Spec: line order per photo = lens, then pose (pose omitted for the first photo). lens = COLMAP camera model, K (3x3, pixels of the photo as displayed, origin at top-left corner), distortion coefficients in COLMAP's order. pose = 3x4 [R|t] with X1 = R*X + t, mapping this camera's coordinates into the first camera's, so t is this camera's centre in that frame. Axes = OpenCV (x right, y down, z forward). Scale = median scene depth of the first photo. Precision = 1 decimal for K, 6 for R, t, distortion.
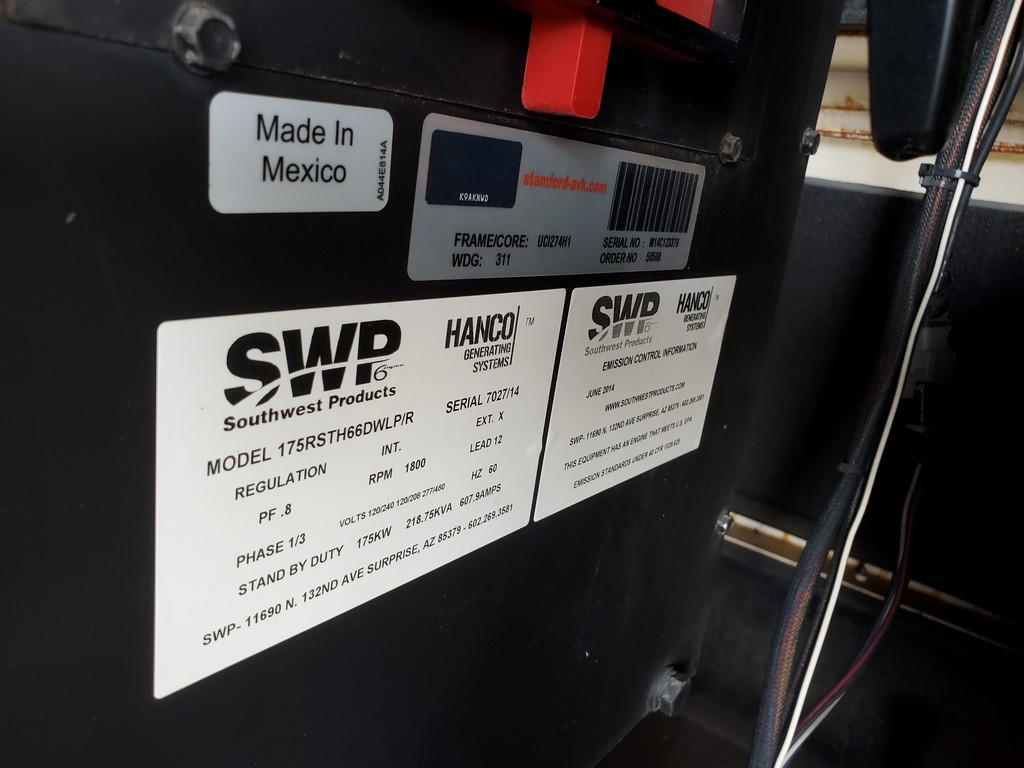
lens RADIAL K [[811.8, 0, 515.7], [0, 811.8, 384.1], [0, 0, 1]] dist [0.022729, -0.014573]
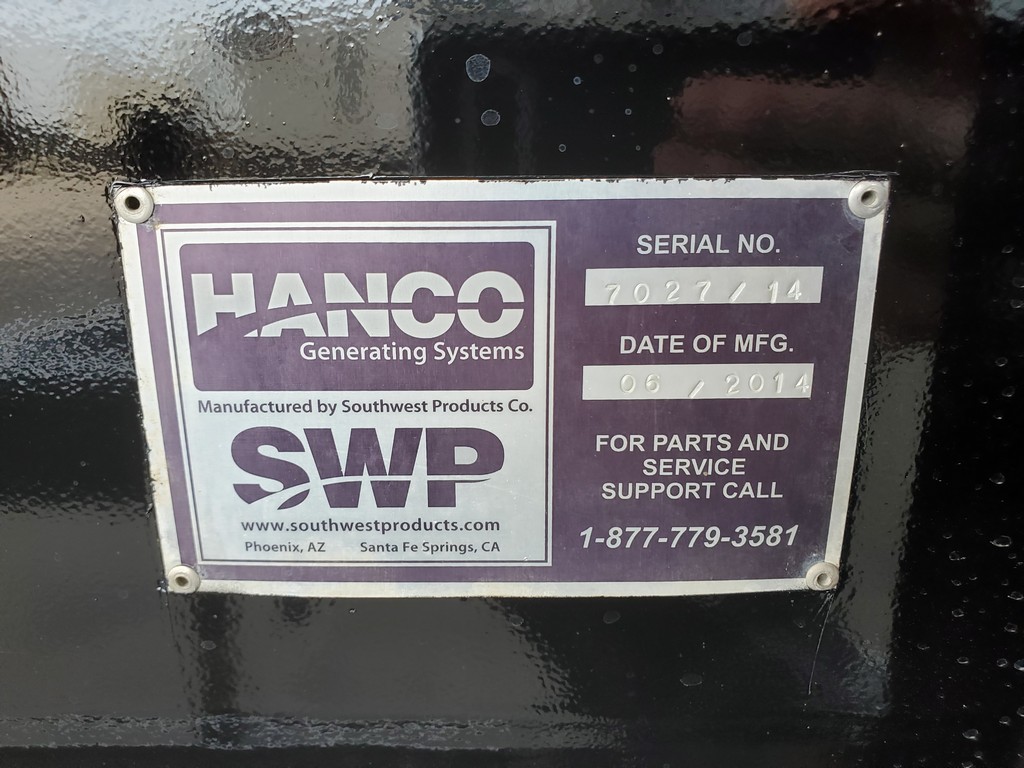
lens RADIAL K [[811.8, 0, 513.3], [0, 811.8, 381.1], [0, 0, 1]] dist [0.022729, -0.014573]
pose [[0.604604, 0.061031, -0.794185, 0.426764], [-0.140055, 0.989672, -0.030569, -0.097702], [0.784116, 0.129712, 0.606907, 0.531125]]
